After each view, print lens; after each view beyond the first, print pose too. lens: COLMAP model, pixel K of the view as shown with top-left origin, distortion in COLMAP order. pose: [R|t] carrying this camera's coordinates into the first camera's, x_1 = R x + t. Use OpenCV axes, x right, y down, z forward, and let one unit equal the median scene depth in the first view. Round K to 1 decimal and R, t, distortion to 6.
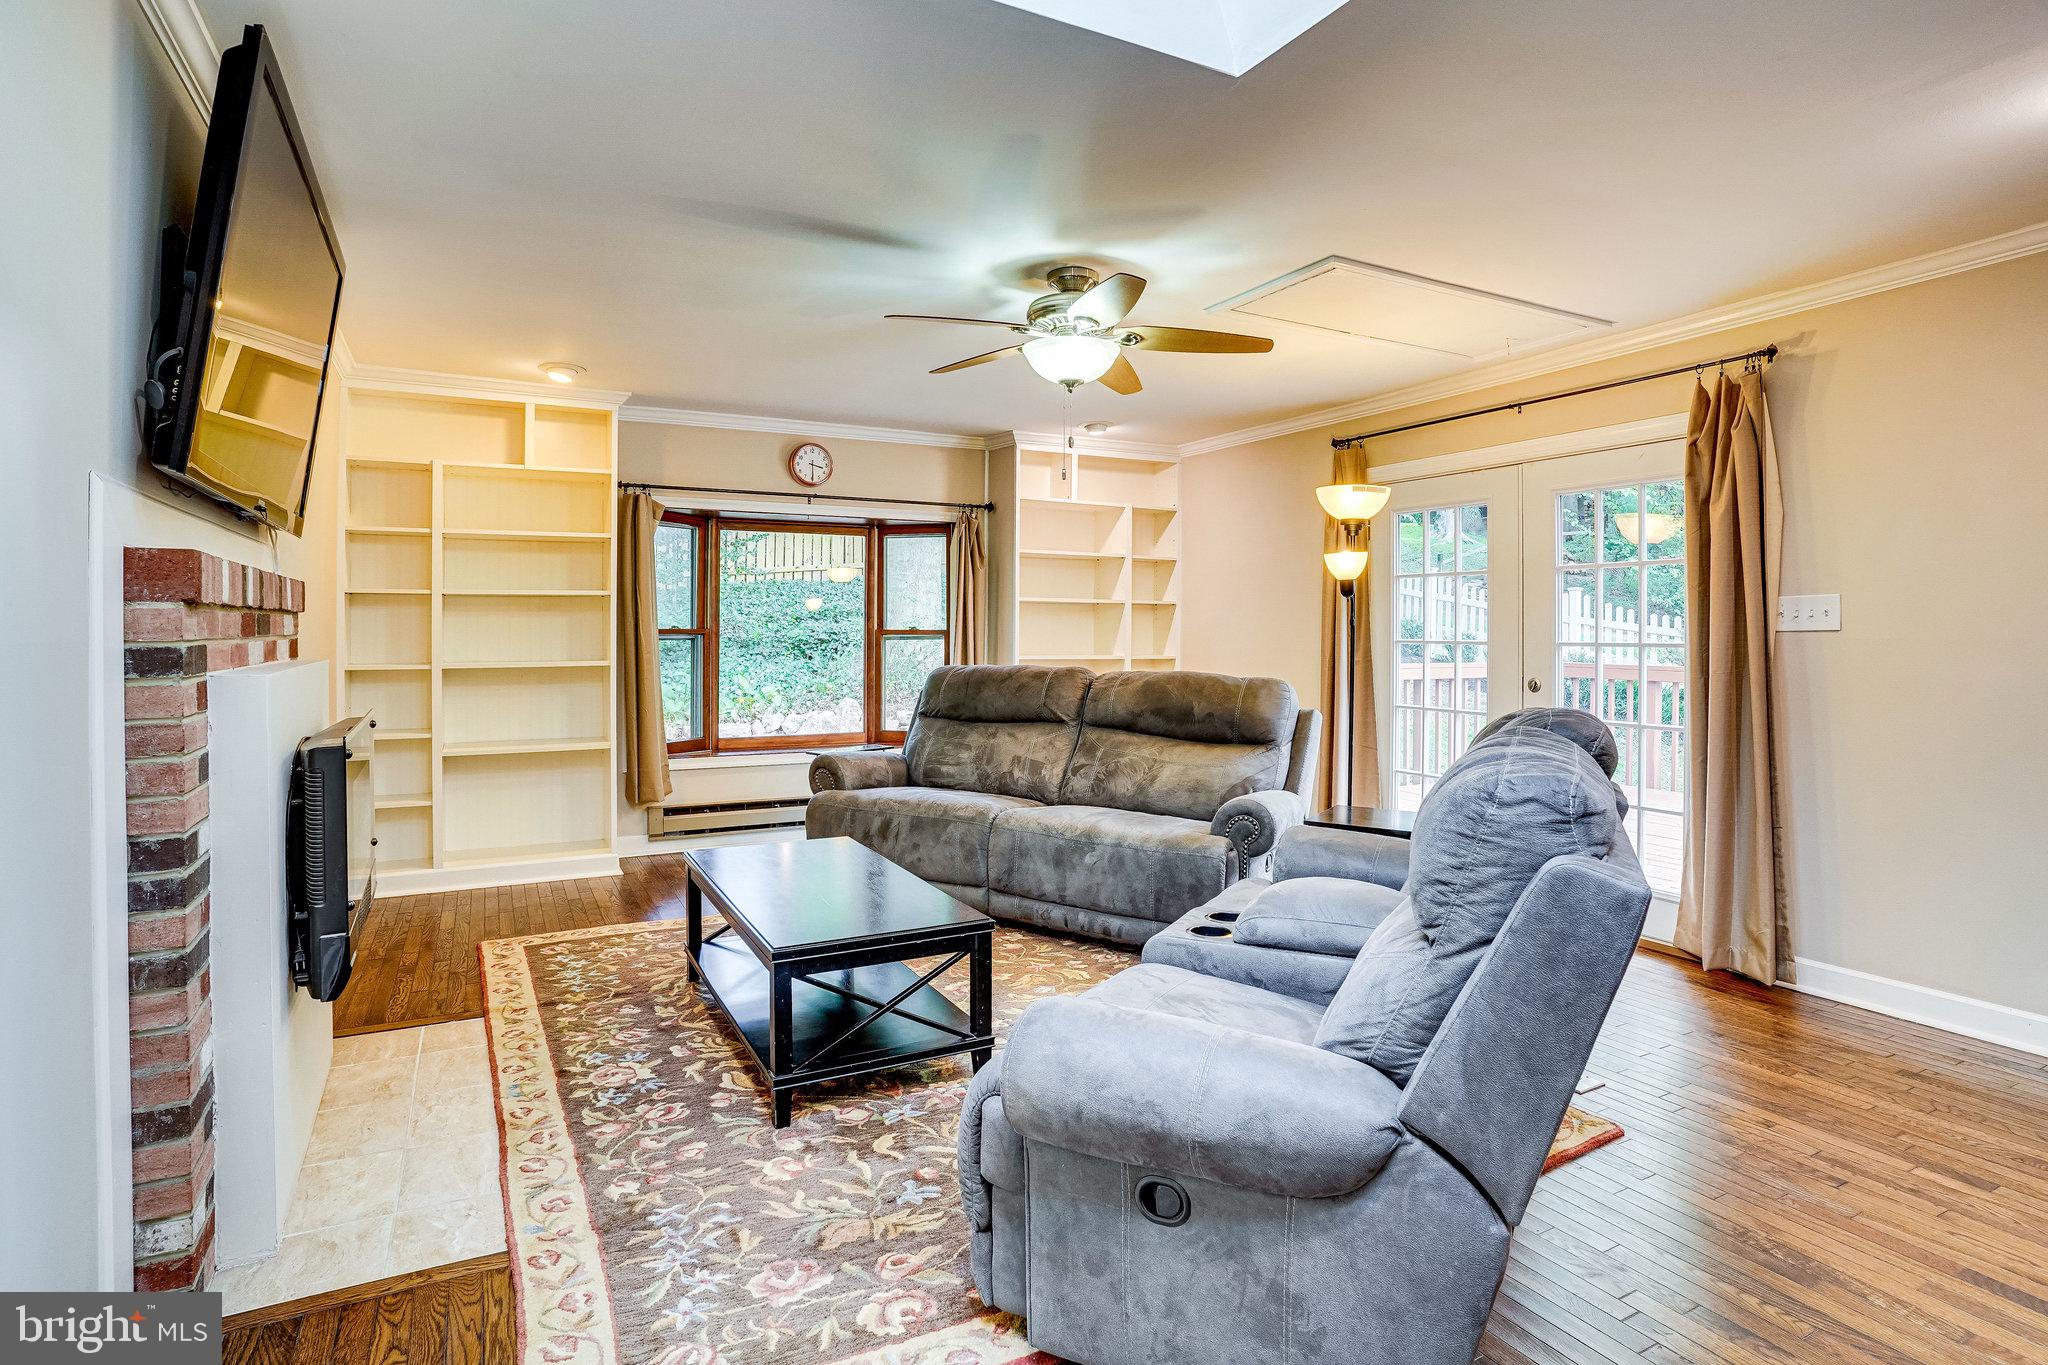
lens RADIAL K [[1036.9, 0, 1017.6], [0, 1036.9, 636.1], [0, 0, 1]] dist [-0.071857, 0.030079]
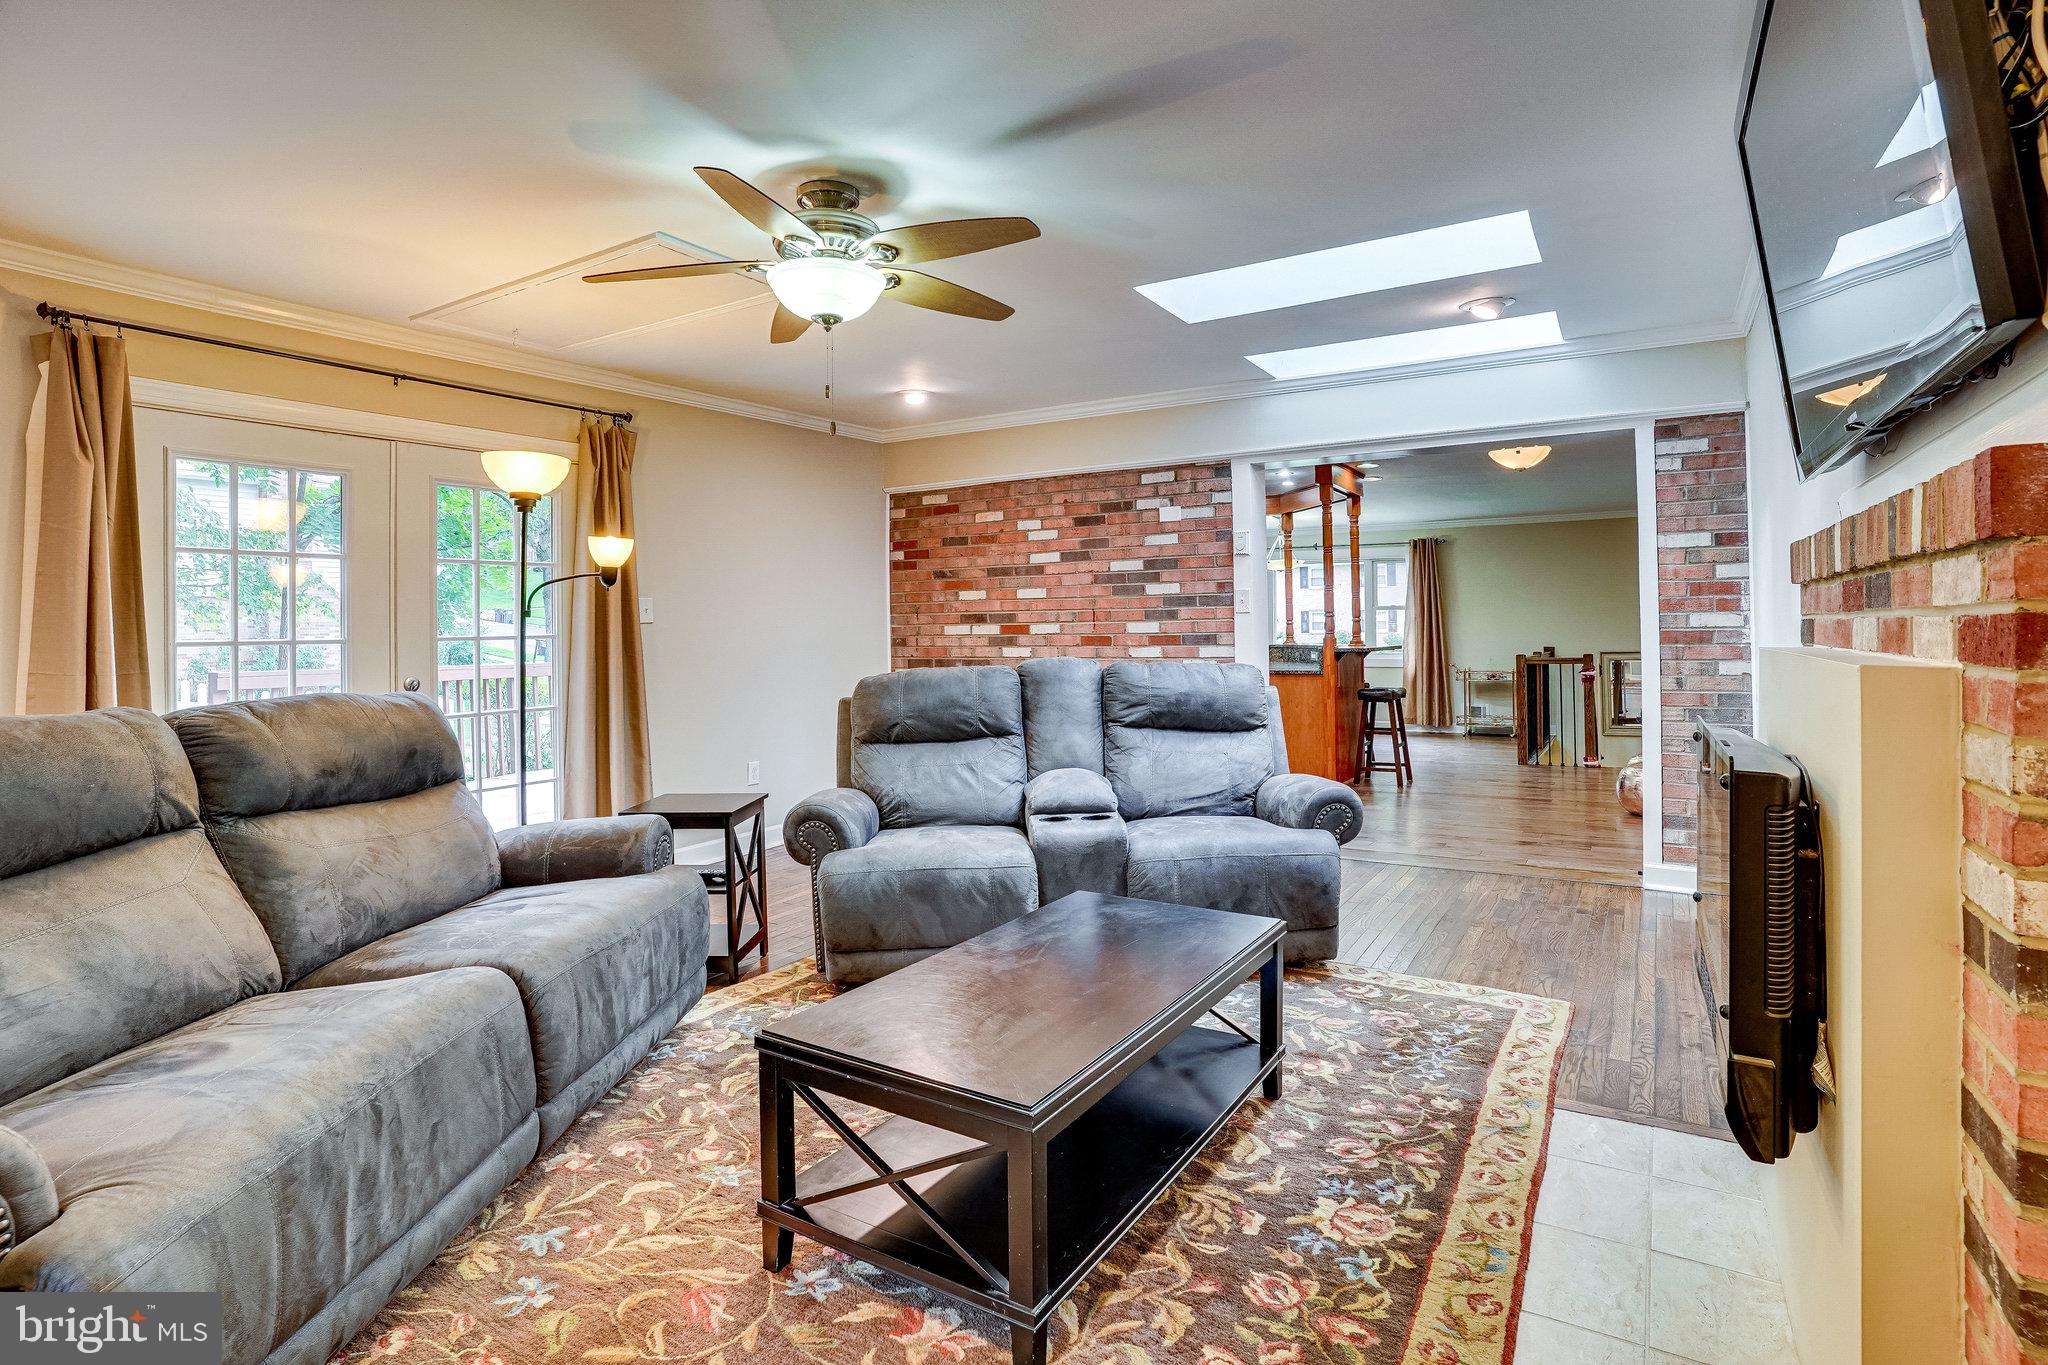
lens RADIAL K [[1022.5, 0, 1023.7], [0, 1022.5, 645.5], [0, 0, 1]] dist [-0.072169, 0.030564]
pose [[-0.499907, -0.011490, 0.866003, -0.769389], [0.015073, 0.999645, 0.021964, 0.000568], [-0.865948, 0.024033, -0.499556, 1.346630]]
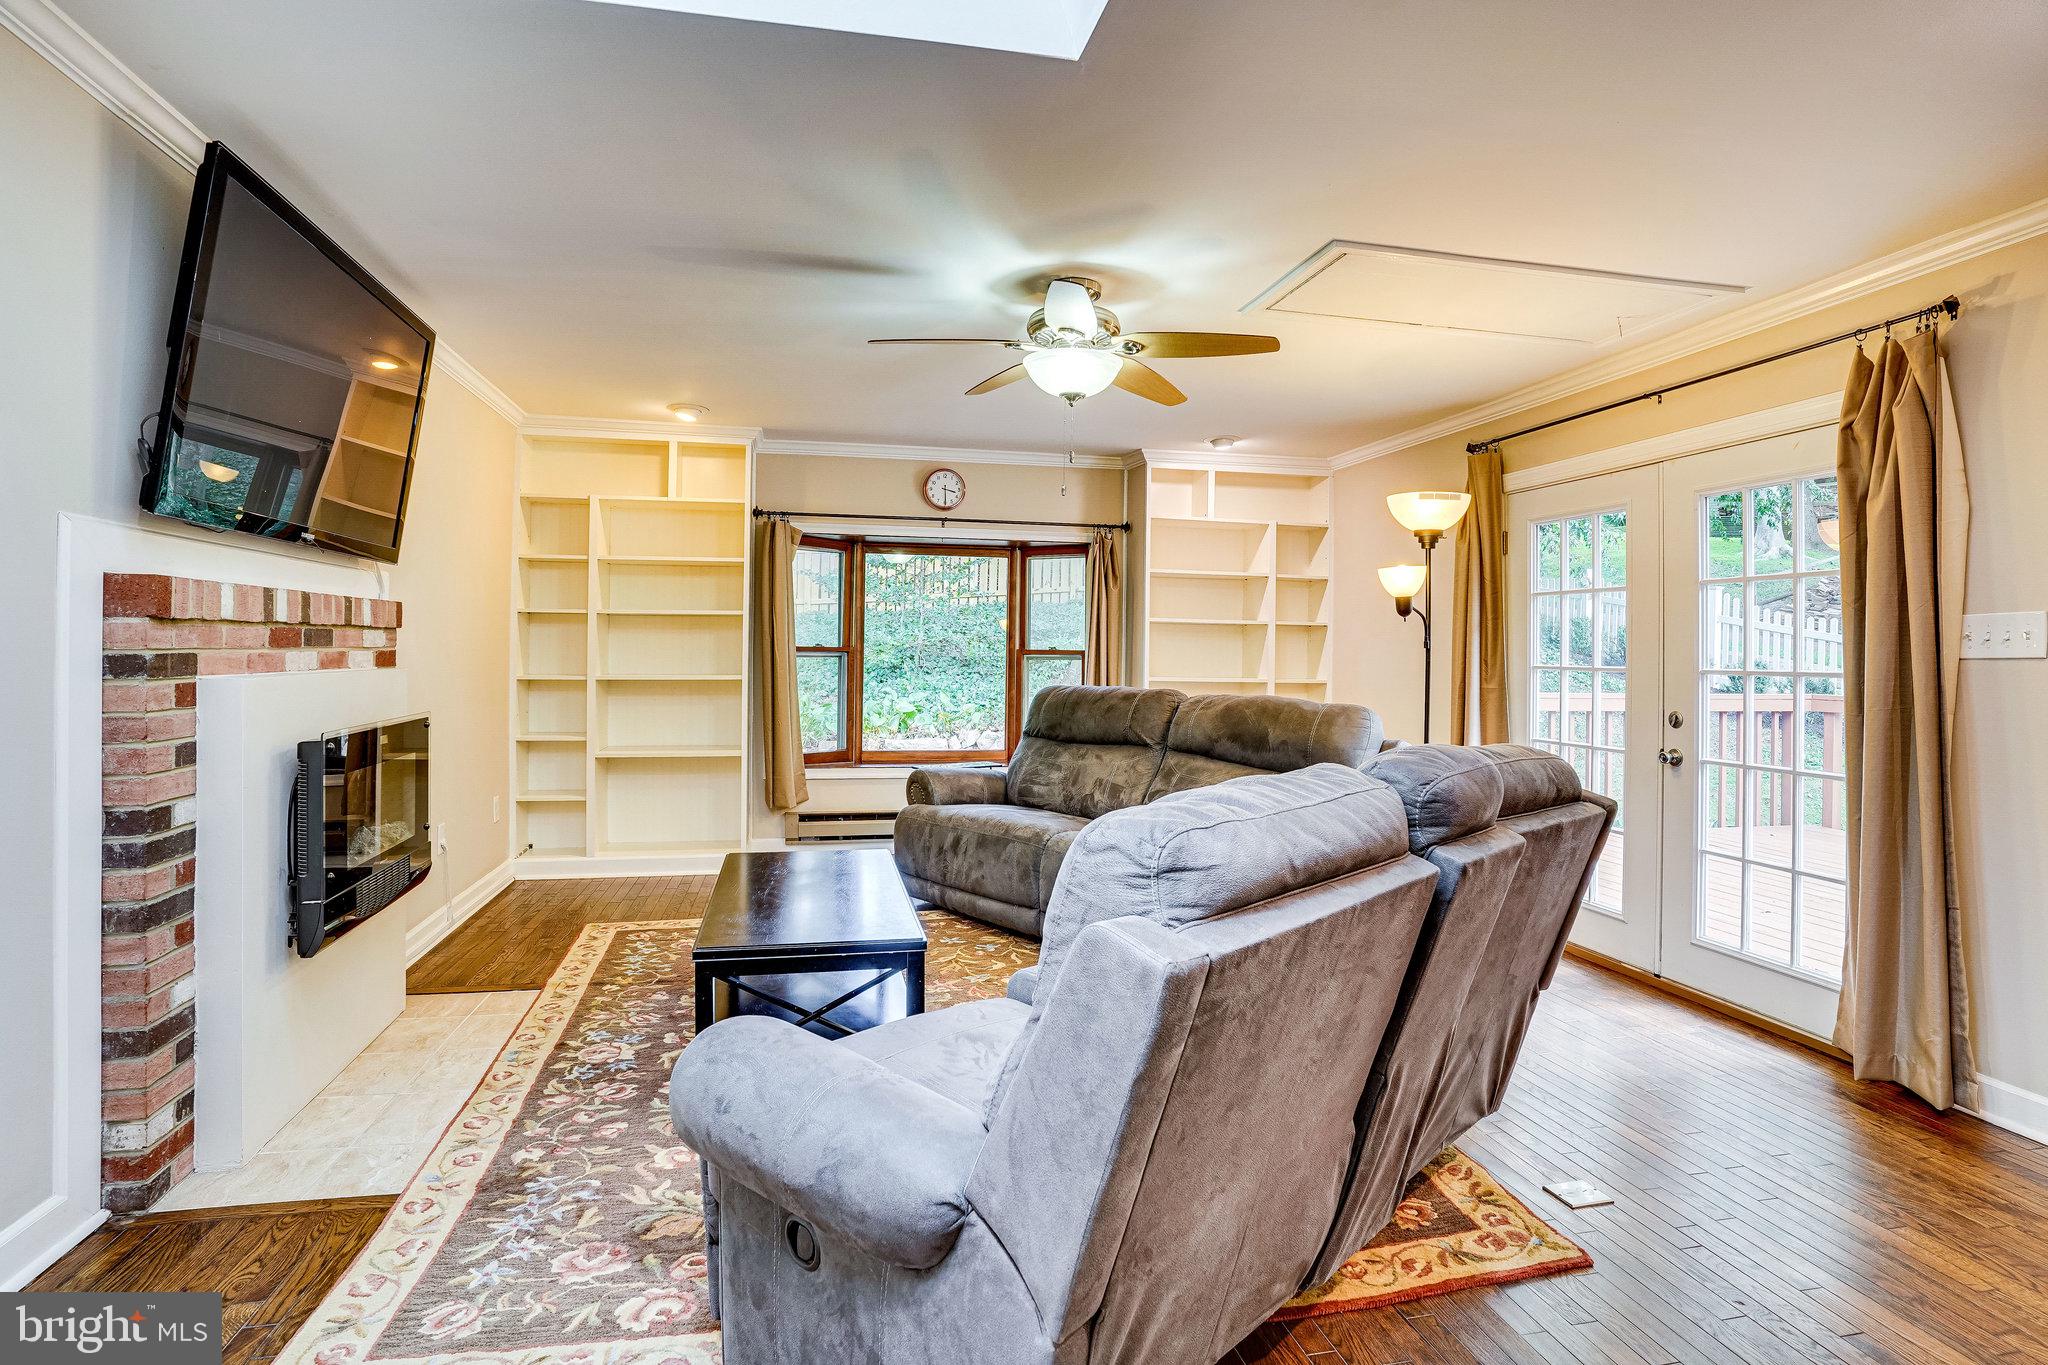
lens RADIAL K [[1022.5, 0, 1023.7], [0, 1022.5, 645.5], [0, 0, 1]] dist [-0.072169, 0.030564]
pose [[0.963631, 0.007533, -0.267129, 0.281451], [-0.010720, 0.999888, -0.010476, 0.000773], [0.267020, 0.012959, 0.963604, 0.067959]]
